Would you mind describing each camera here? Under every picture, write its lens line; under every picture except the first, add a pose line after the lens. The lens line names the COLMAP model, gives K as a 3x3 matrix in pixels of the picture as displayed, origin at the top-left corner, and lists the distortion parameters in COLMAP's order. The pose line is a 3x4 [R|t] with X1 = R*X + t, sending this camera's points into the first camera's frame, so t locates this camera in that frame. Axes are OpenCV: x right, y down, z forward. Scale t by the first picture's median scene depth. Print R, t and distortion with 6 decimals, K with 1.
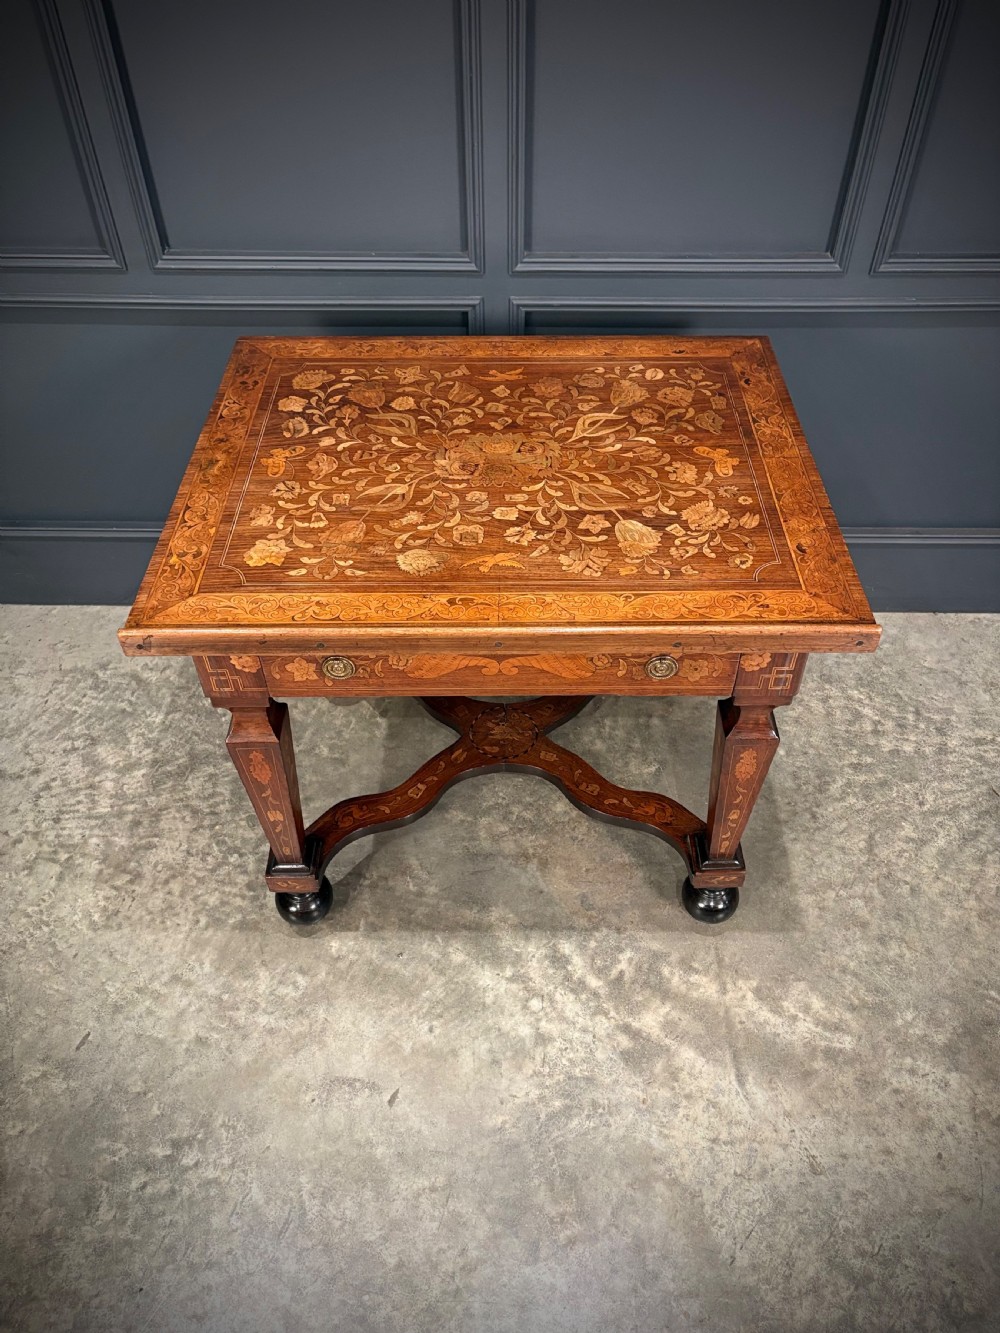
lens RADIAL K [[995.3, 0, 503.4], [0, 995.3, 658.6], [0, 0, 1]] dist [0.019695, -0.013272]
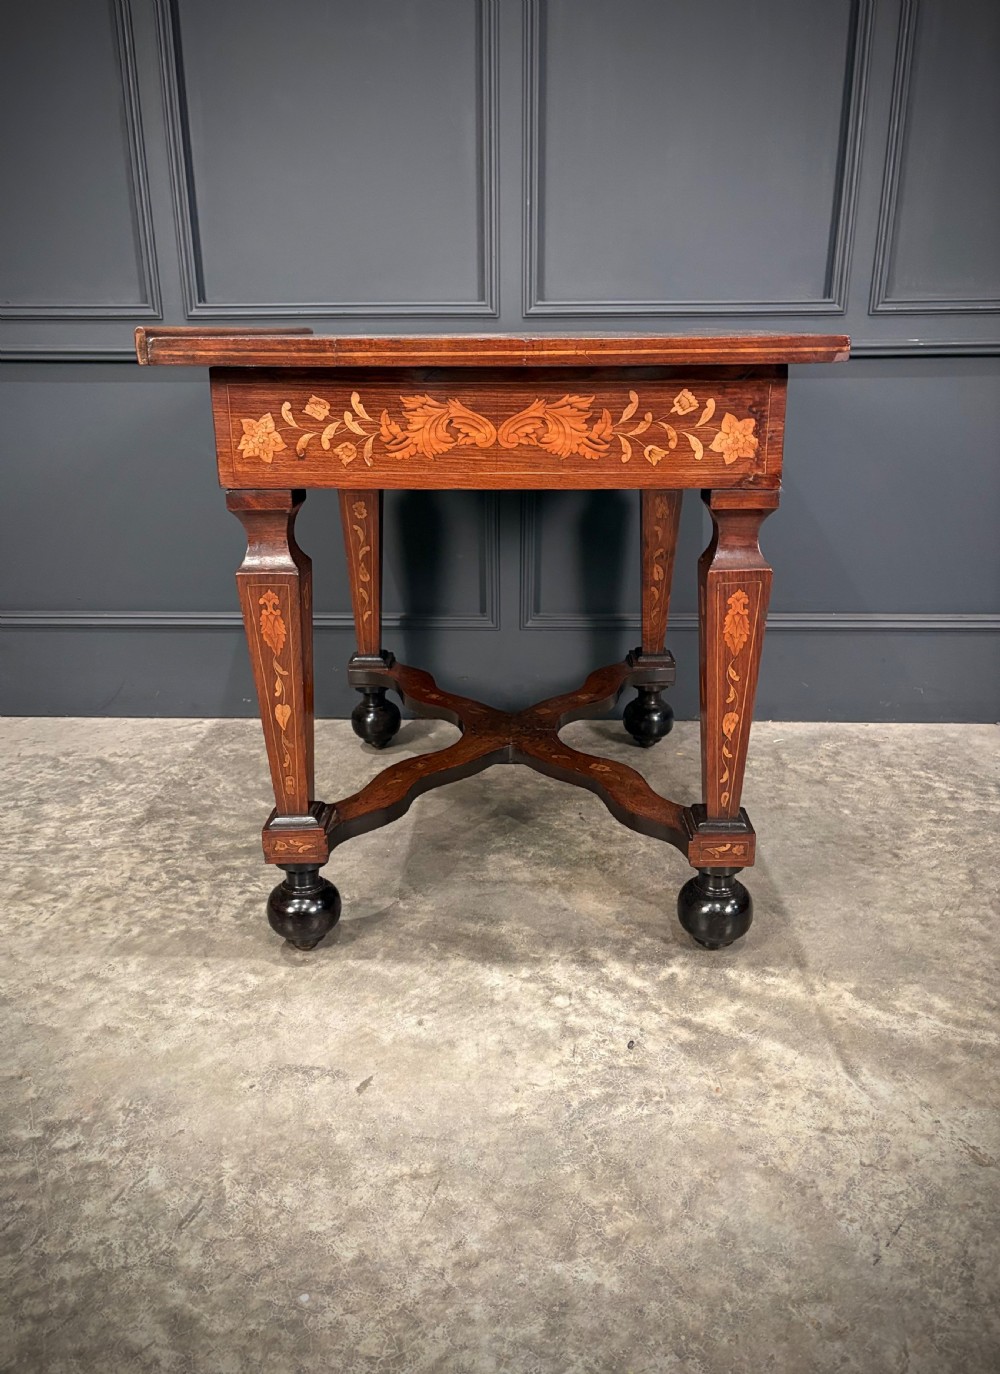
lens RADIAL K [[1025.9, 0, 489.8], [0, 1025.9, 704.4], [0, 0, 1]] dist [0.016926, -0.006489]
pose [[0.999798, 0.004387, -0.019598, -0.006797], [-0.012253, 0.906420, -0.422199, 0.463864], [0.015912, 0.422354, 0.906291, 0.203271]]
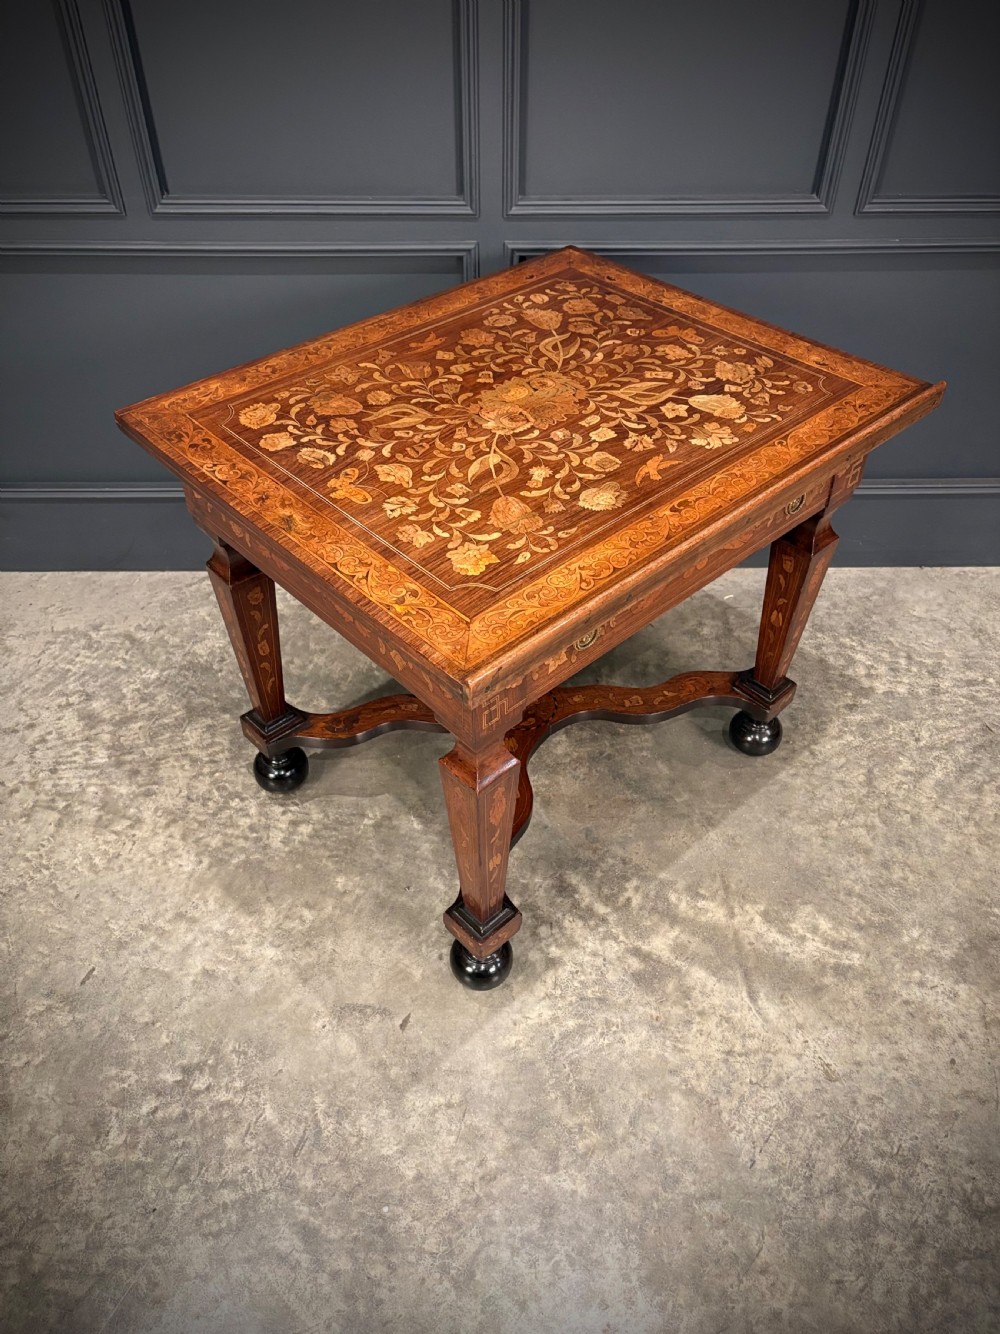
lens RADIAL K [[996.0, 0, 498.8], [0, 996.0, 668.9], [0, 0, 1]] dist [0.019695, -0.013272]
pose [[0.999561, -0.015407, 0.025302, -0.034217], [0.016112, 0.999480, -0.027929, 0.109709], [-0.024858, 0.028325, 0.999290, -0.003190]]
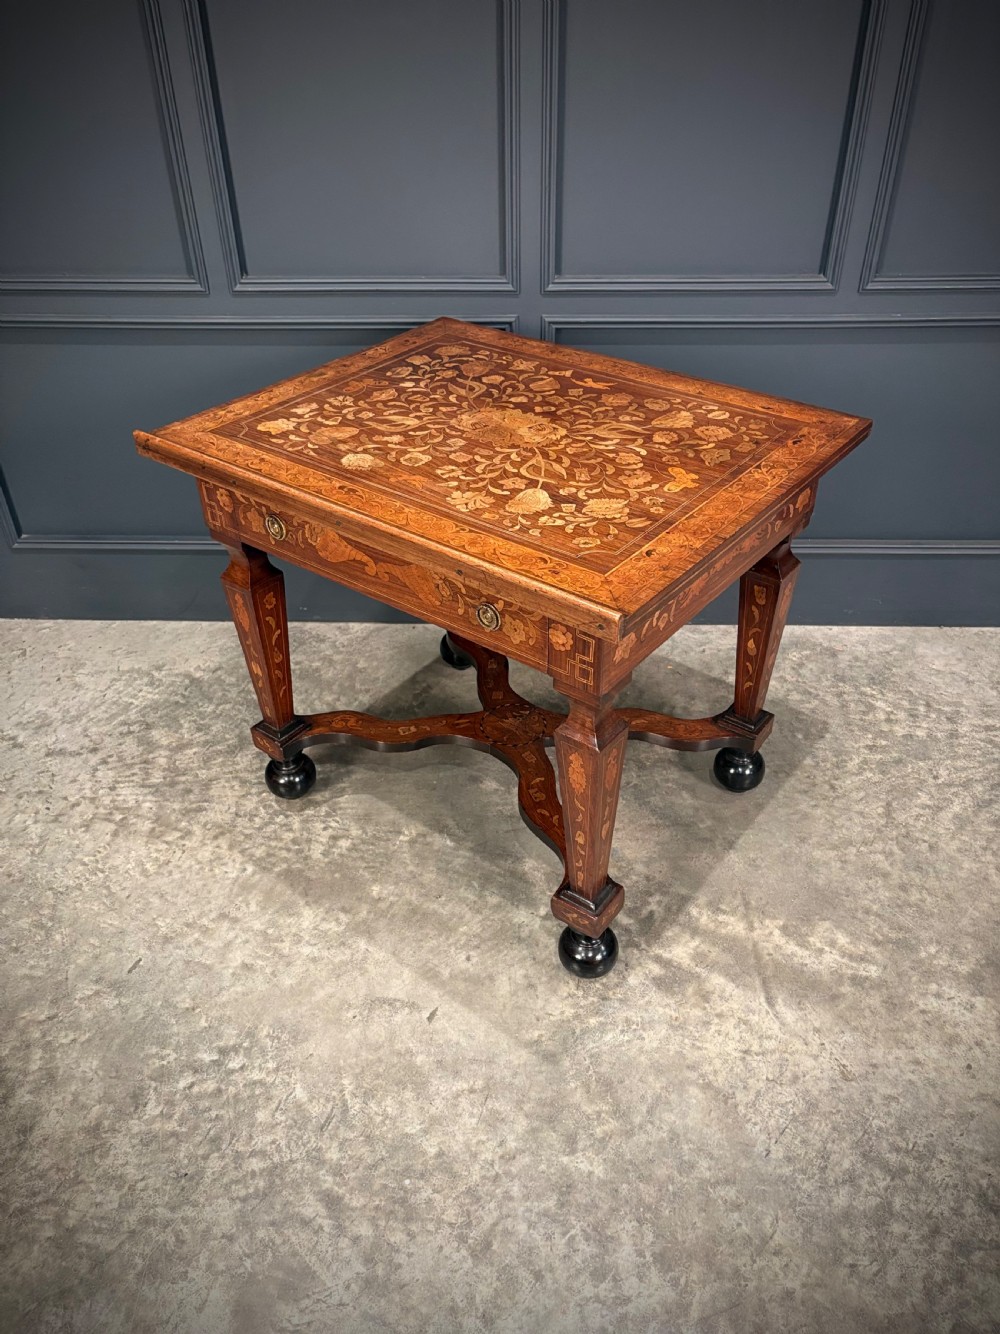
lens RADIAL K [[996.0, 0, 504.7], [0, 996.0, 672.3], [0, 0, 1]] dist [0.019695, -0.013272]
pose [[0.999882, 0.002376, -0.015174, -0.019235], [-0.004629, 0.988646, -0.150189, 0.225985], [0.014645, 0.150242, 0.988541, -0.065343]]
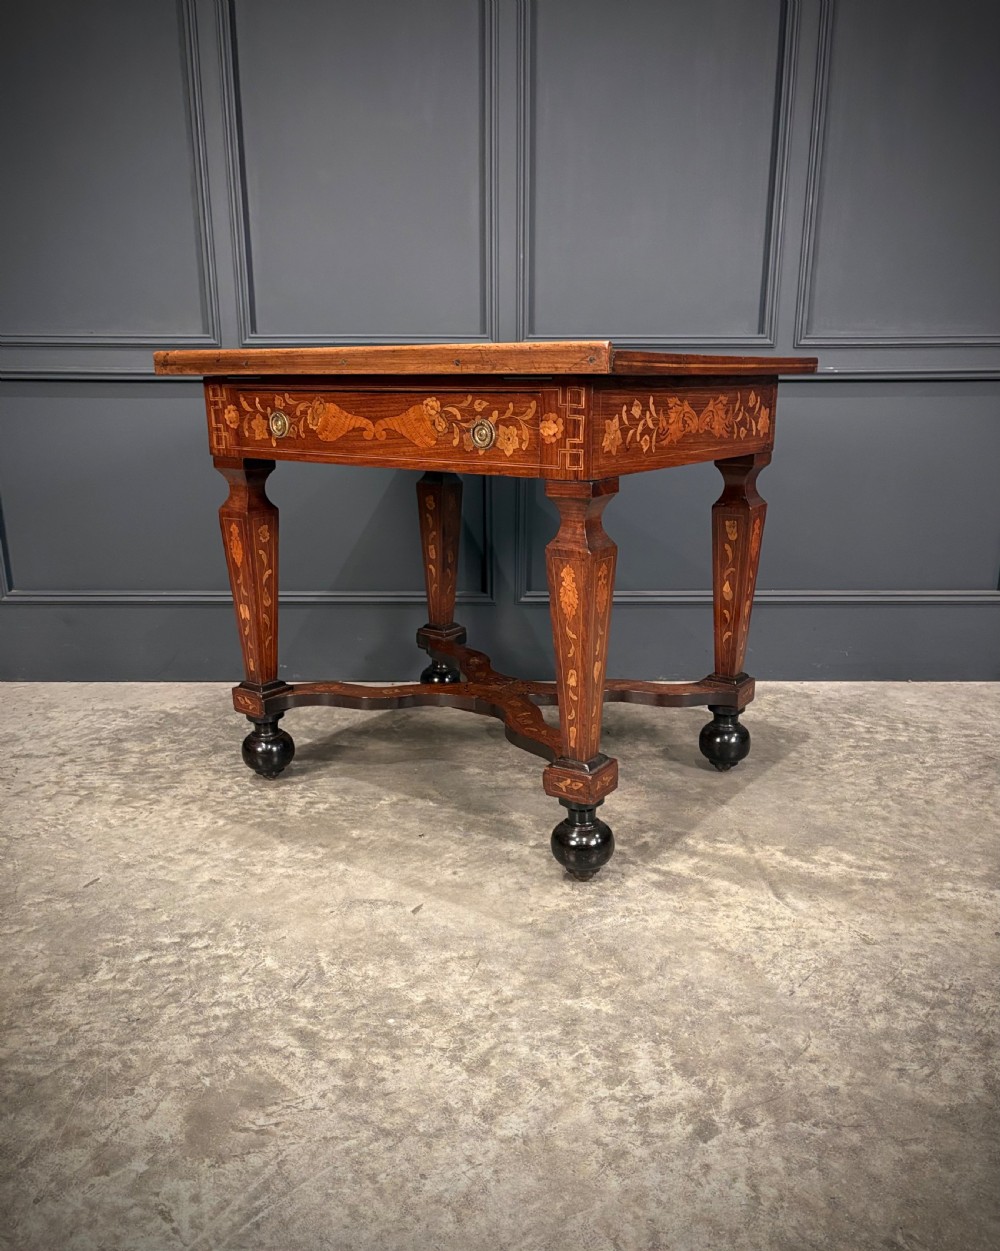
lens RADIAL K [[1010.4, 0, 499.0], [0, 1010.4, 689.0], [0, 0, 1]] dist [0.023949, -0.023792]
pose [[0.999824, -0.002018, 0.018632, -0.046012], [0.010366, 0.887815, -0.460084, 0.643214], [-0.015614, 0.460196, 0.887680, 0.044526]]
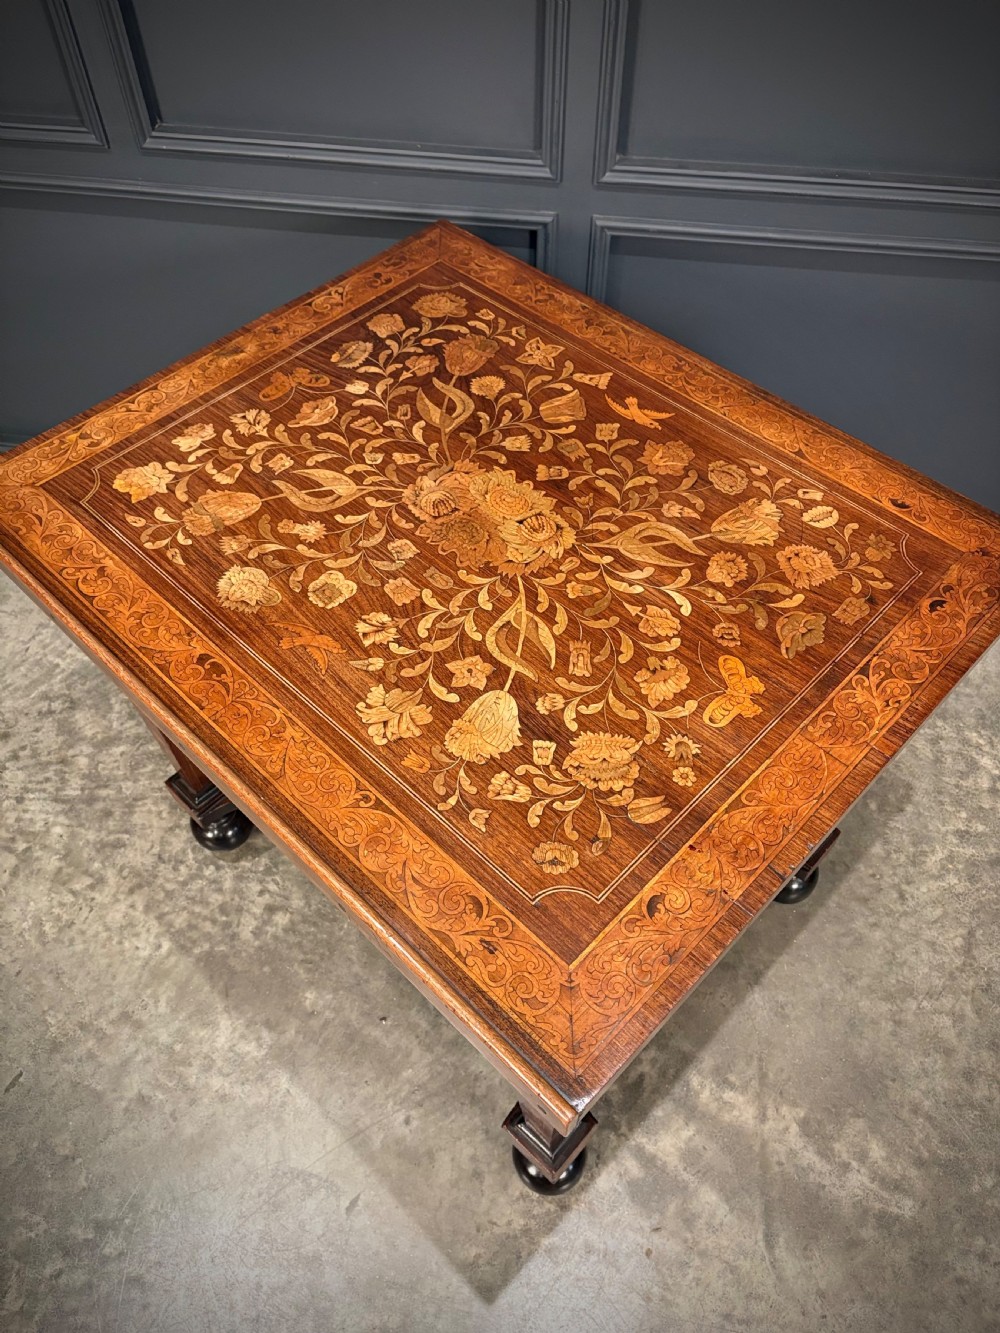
lens RADIAL K [[995.3, 0, 502.8], [0, 995.3, 659.3], [0, 0, 1]] dist [0.019695, -0.013272]
pose [[0.992279, 0.099081, -0.074604, 0.031418], [-0.088399, 0.986902, 0.134945, -0.132885], [0.086997, -0.127308, 0.988041, 0.211320]]
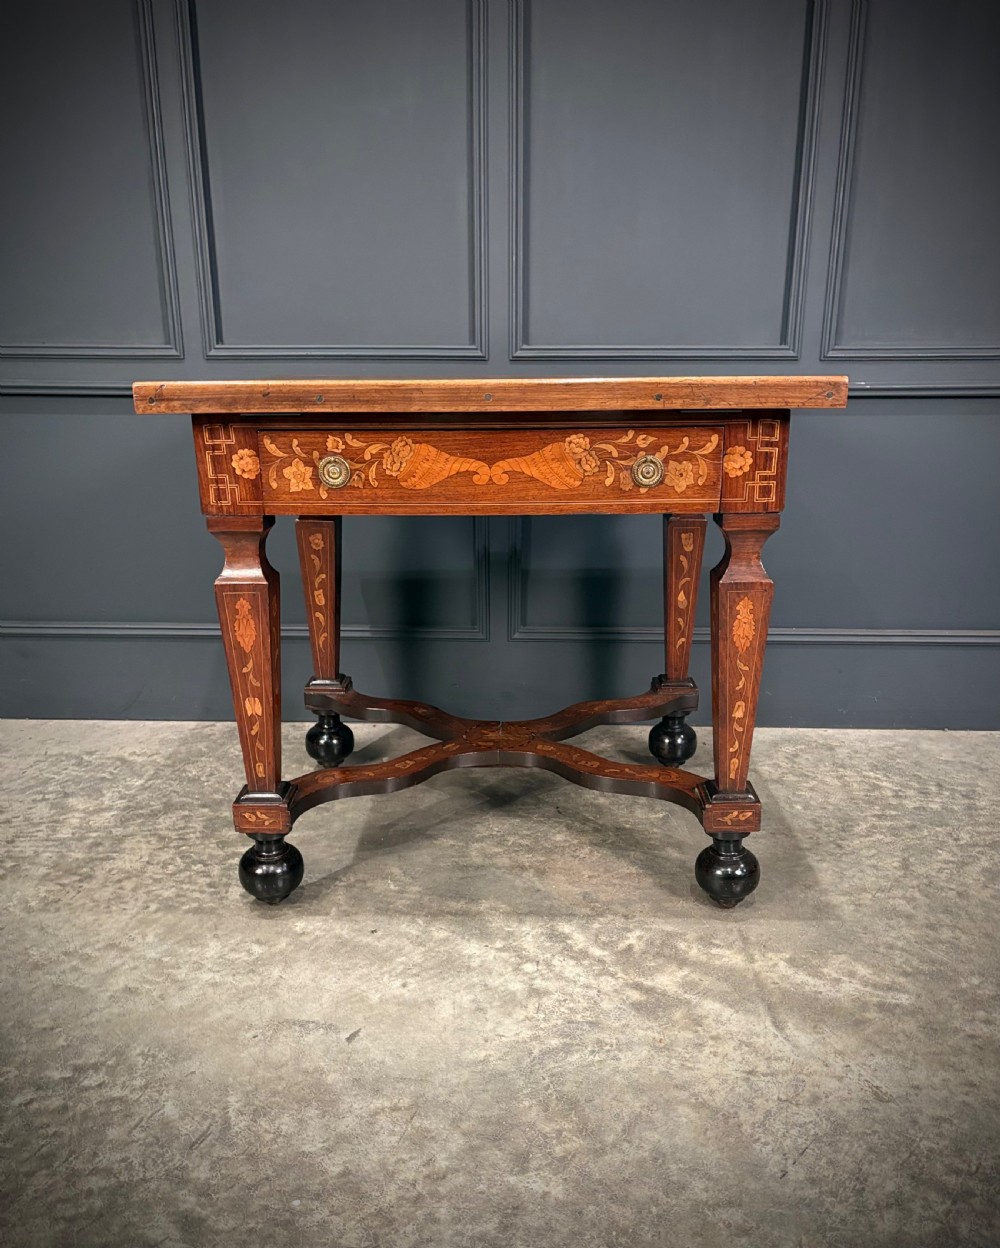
lens RADIAL K [[1016.3, 0, 504.5], [0, 1016.3, 690.0], [0, 0, 1]] dist [0.005473, 0.026582]
pose [[0.999851, 0.009365, -0.014472, 0.021040], [-0.014842, 0.894675, -0.446470, 0.513772], [0.008767, 0.446619, 0.894682, 0.119538]]
